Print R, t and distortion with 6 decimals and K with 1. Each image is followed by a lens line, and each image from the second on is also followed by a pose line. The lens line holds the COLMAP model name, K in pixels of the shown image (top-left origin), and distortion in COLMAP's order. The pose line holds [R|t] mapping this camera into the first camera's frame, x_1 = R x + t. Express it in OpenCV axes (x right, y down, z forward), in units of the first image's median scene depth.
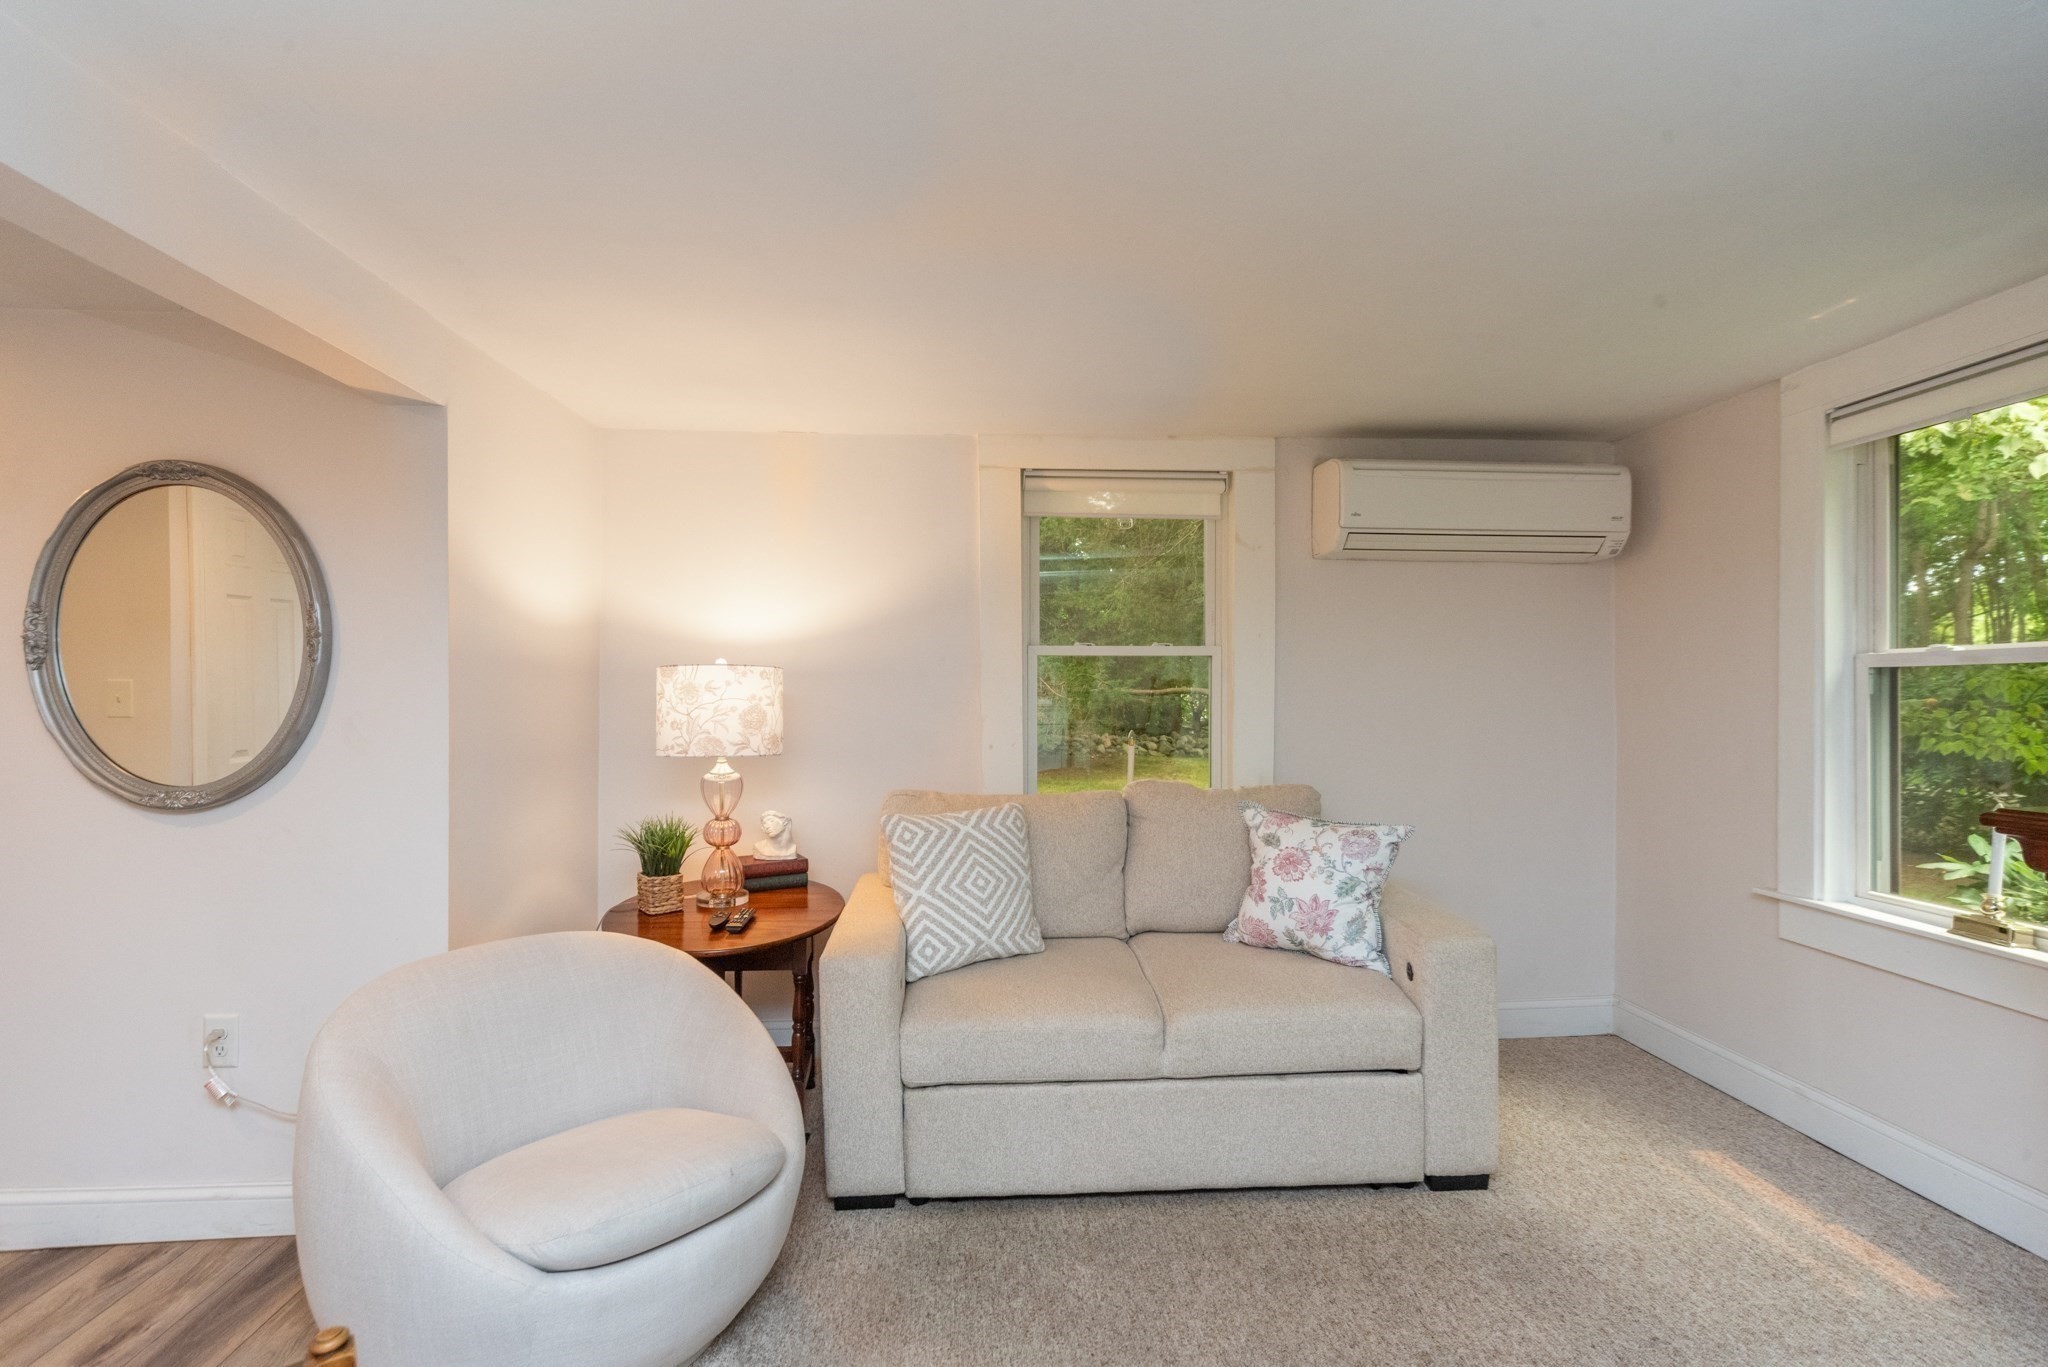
lens RADIAL K [[1017.3, 0, 1029.9], [0, 1017.3, 696.0], [0, 0, 1]] dist [-0.000411, -0.000313]
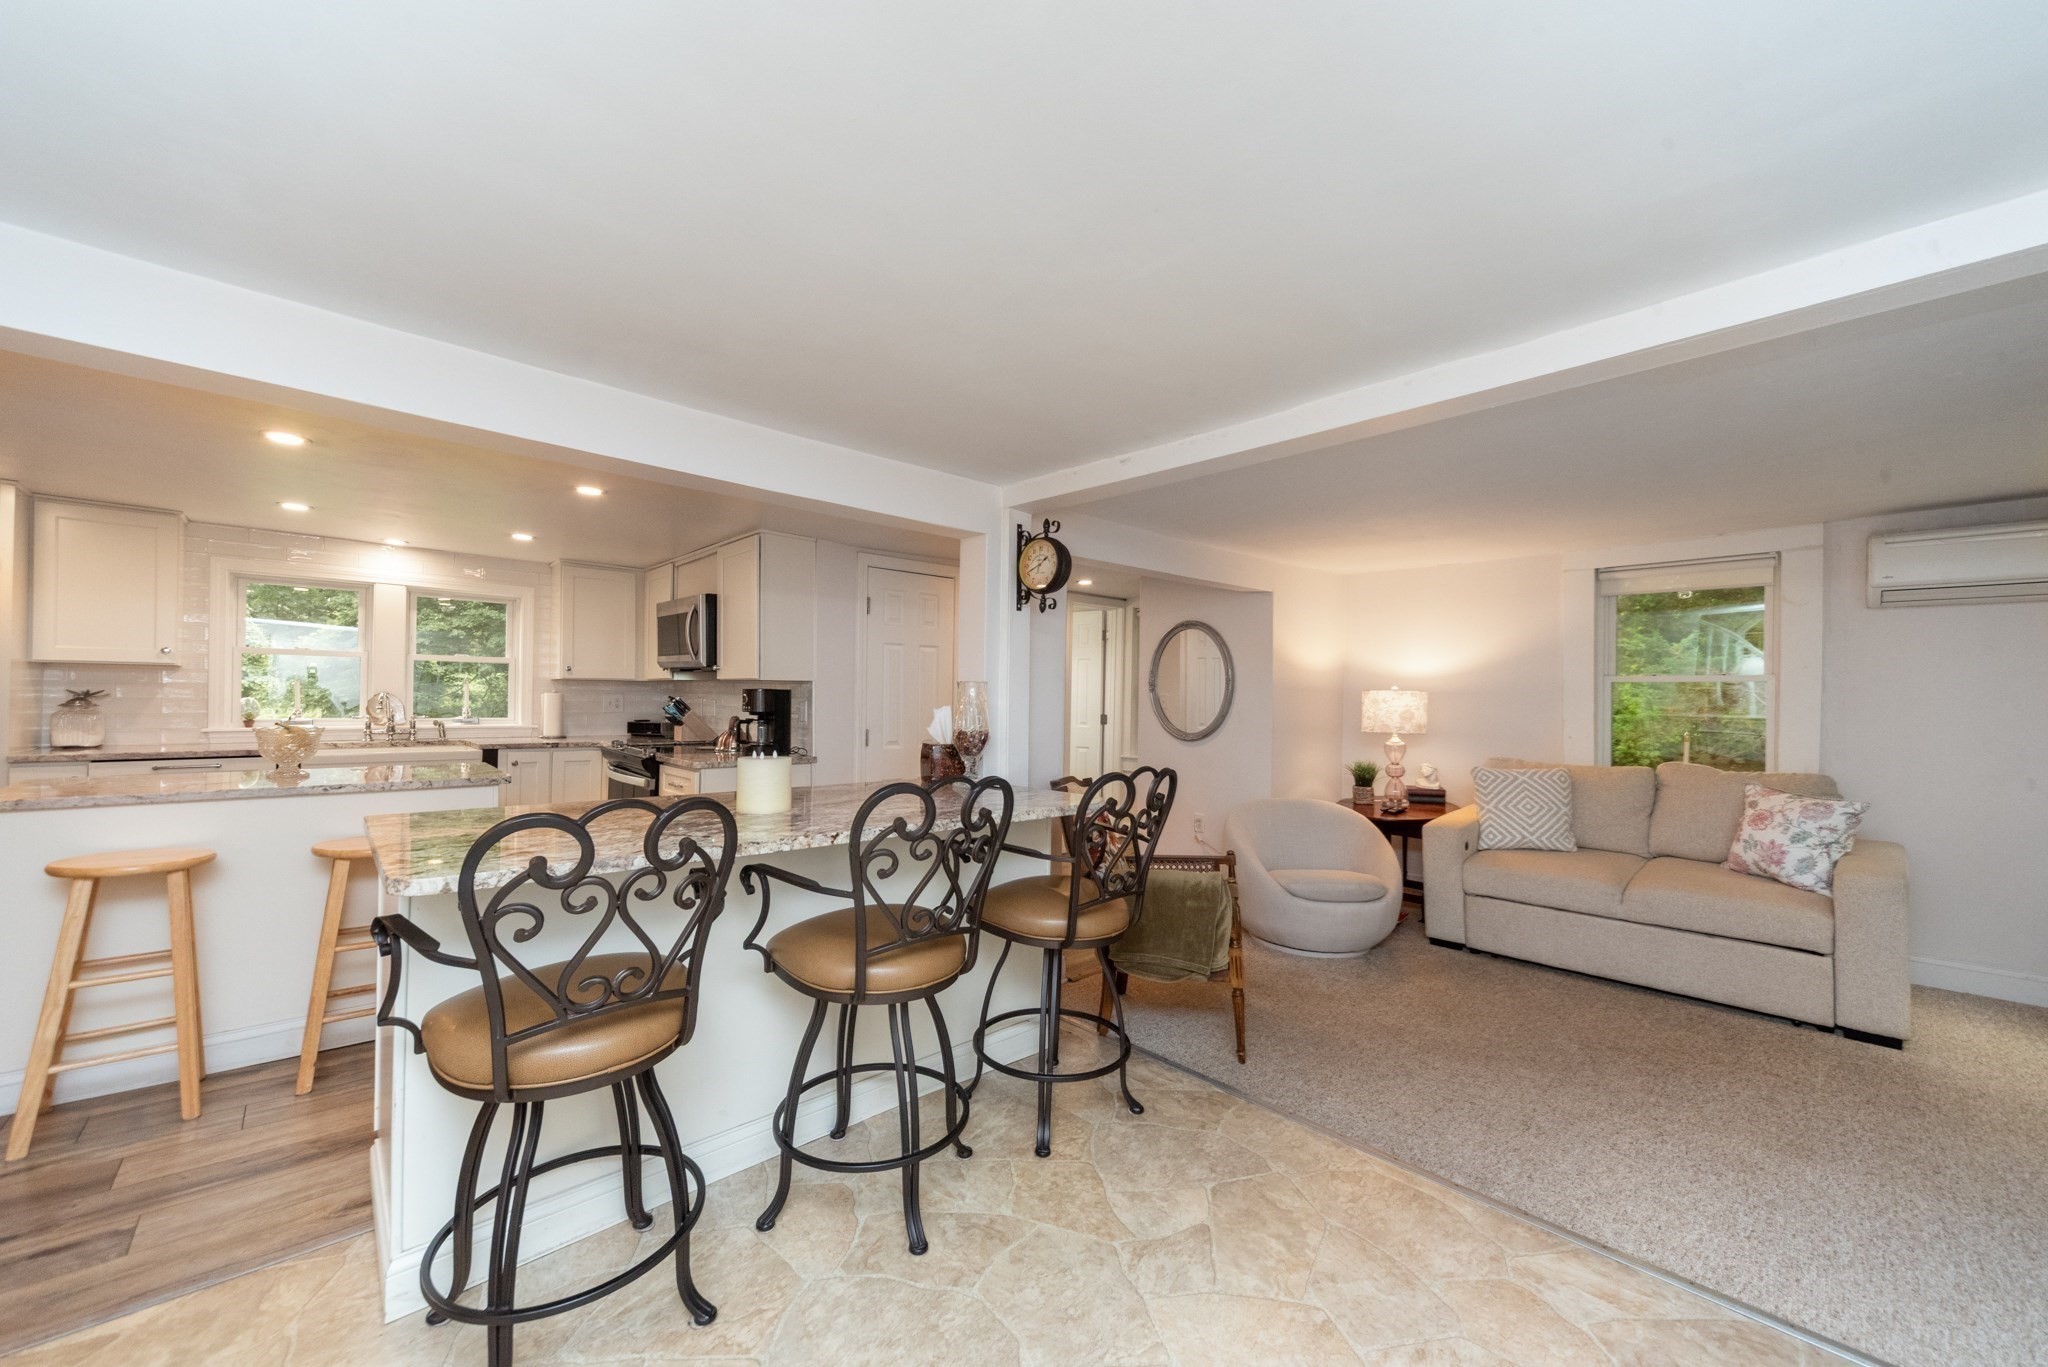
lens RADIAL K [[785.4, 0, 1024.0], [0, 785.4, 683.5], [0, 0, 1]] dist [-0.000978, -0.000036]
pose [[0.652079, -0.001092, -0.758150, 0.440148], [-0.012588, 0.999846, -0.012267, -0.014280], [0.758046, 0.017543, 0.651965, -0.650171]]
